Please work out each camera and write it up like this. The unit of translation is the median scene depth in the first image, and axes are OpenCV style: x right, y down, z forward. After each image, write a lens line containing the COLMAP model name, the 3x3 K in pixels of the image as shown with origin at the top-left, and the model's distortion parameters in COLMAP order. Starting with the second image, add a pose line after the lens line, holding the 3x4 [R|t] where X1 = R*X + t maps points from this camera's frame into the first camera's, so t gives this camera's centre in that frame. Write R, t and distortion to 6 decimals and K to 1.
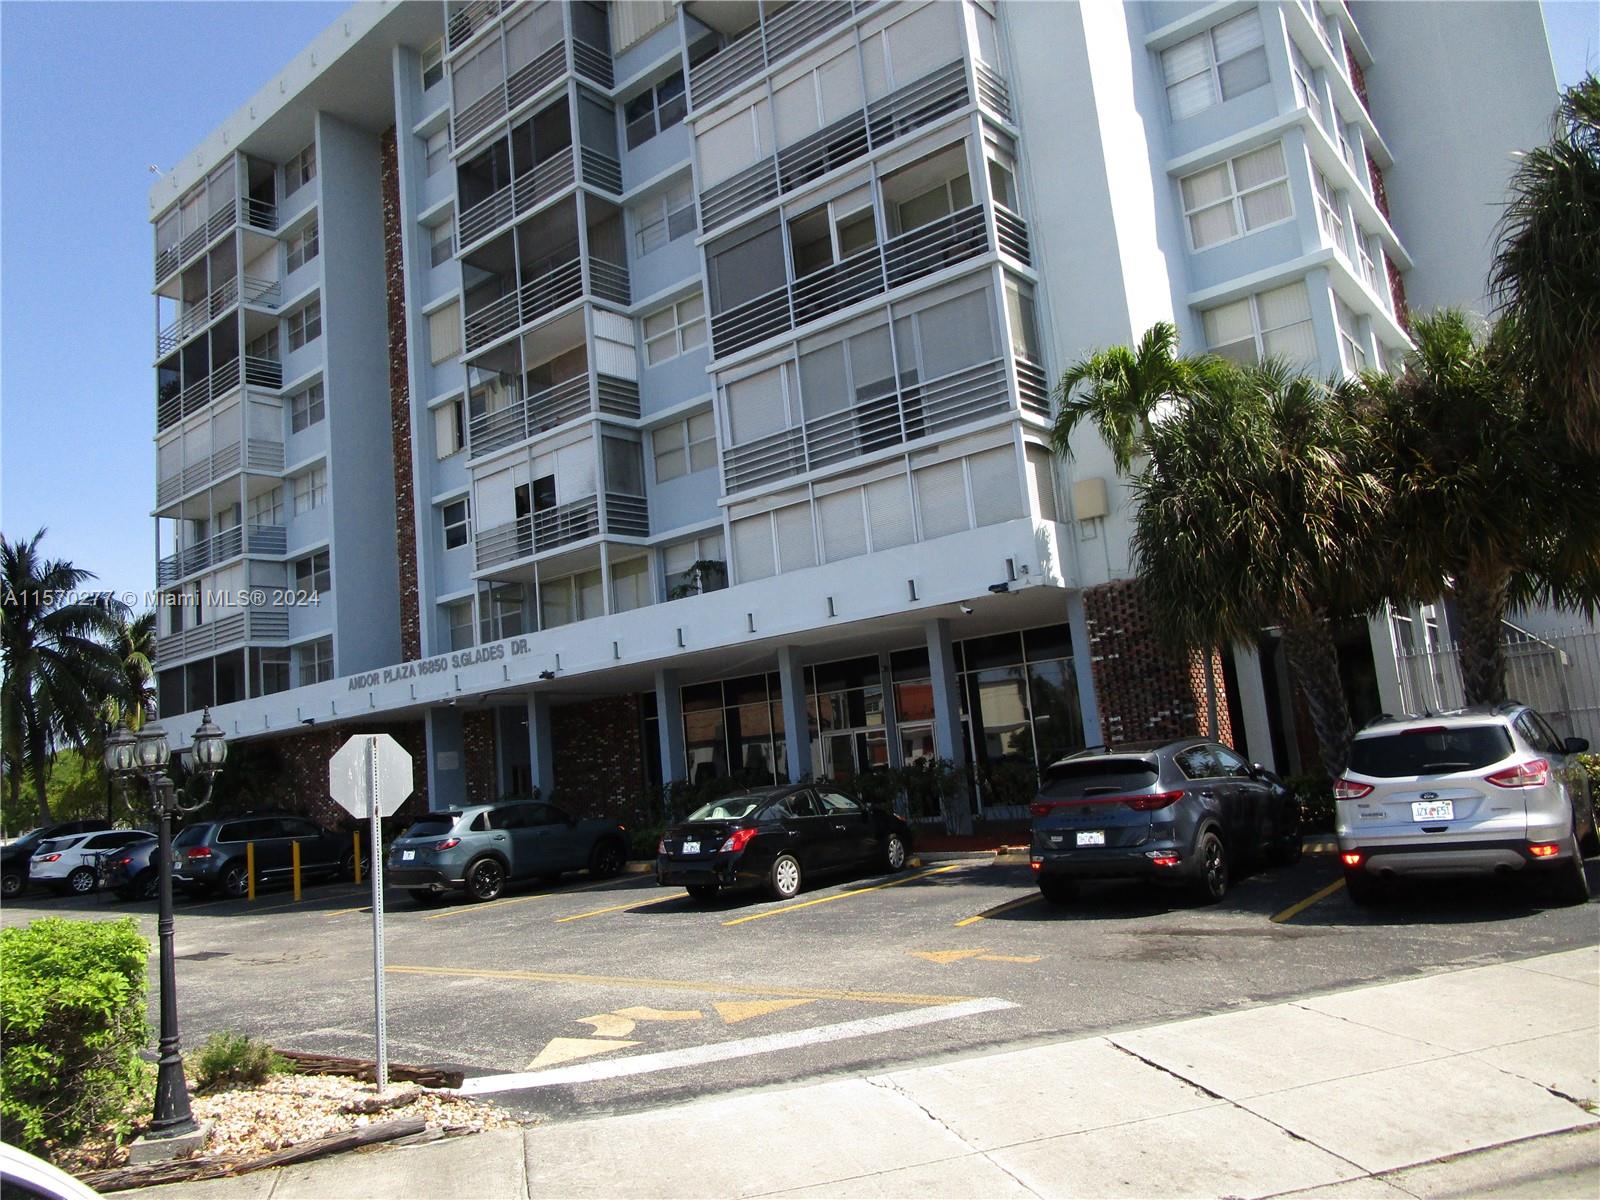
lens RADIAL K [[1135.6, 0, 800.0], [0, 1135.6, 600.0], [0, 0, 1]] dist [-0.027300, 0.002331]
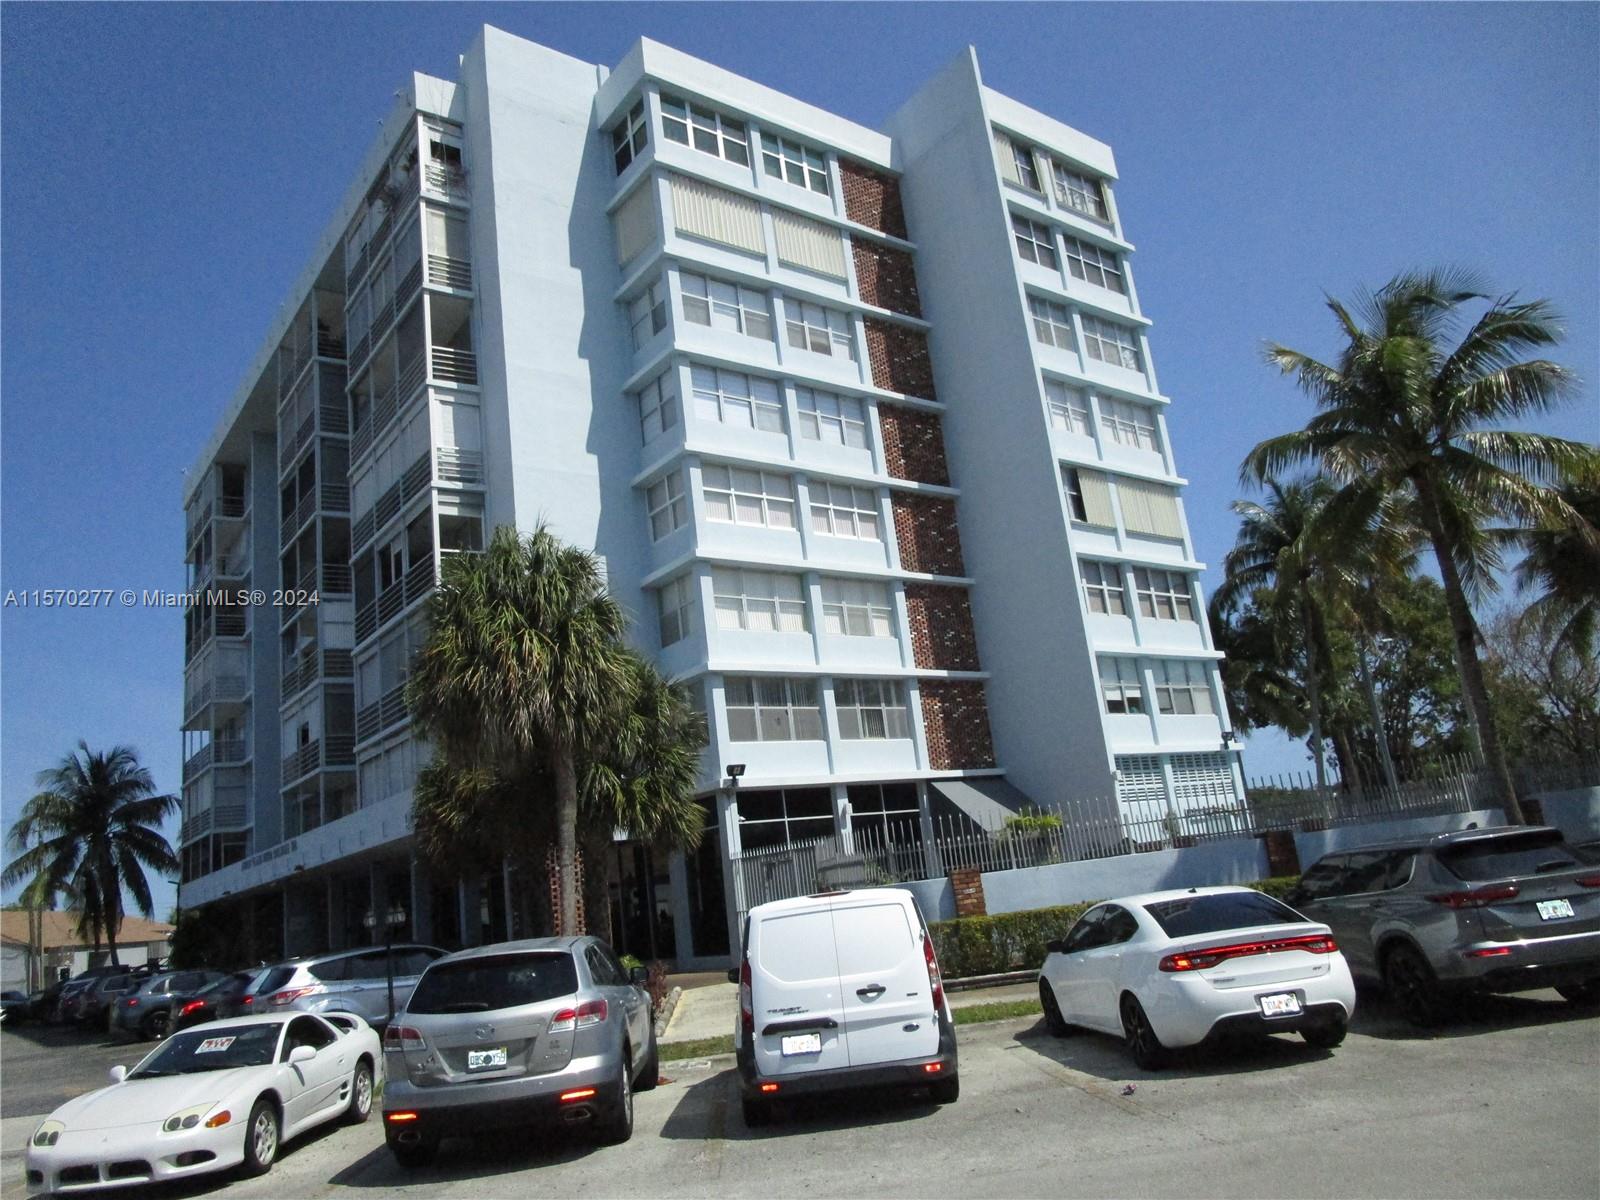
lens RADIAL K [[1135.6, 0, 800.0], [0, 1135.6, 600.0], [0, 0, 1]] dist [-0.027300, 0.002331]
pose [[0.970948, -0.082090, -0.224768, 0.697067], [0.063287, 0.993962, -0.089629, -0.096461], [0.230768, 0.072800, 0.970281, -0.218435]]
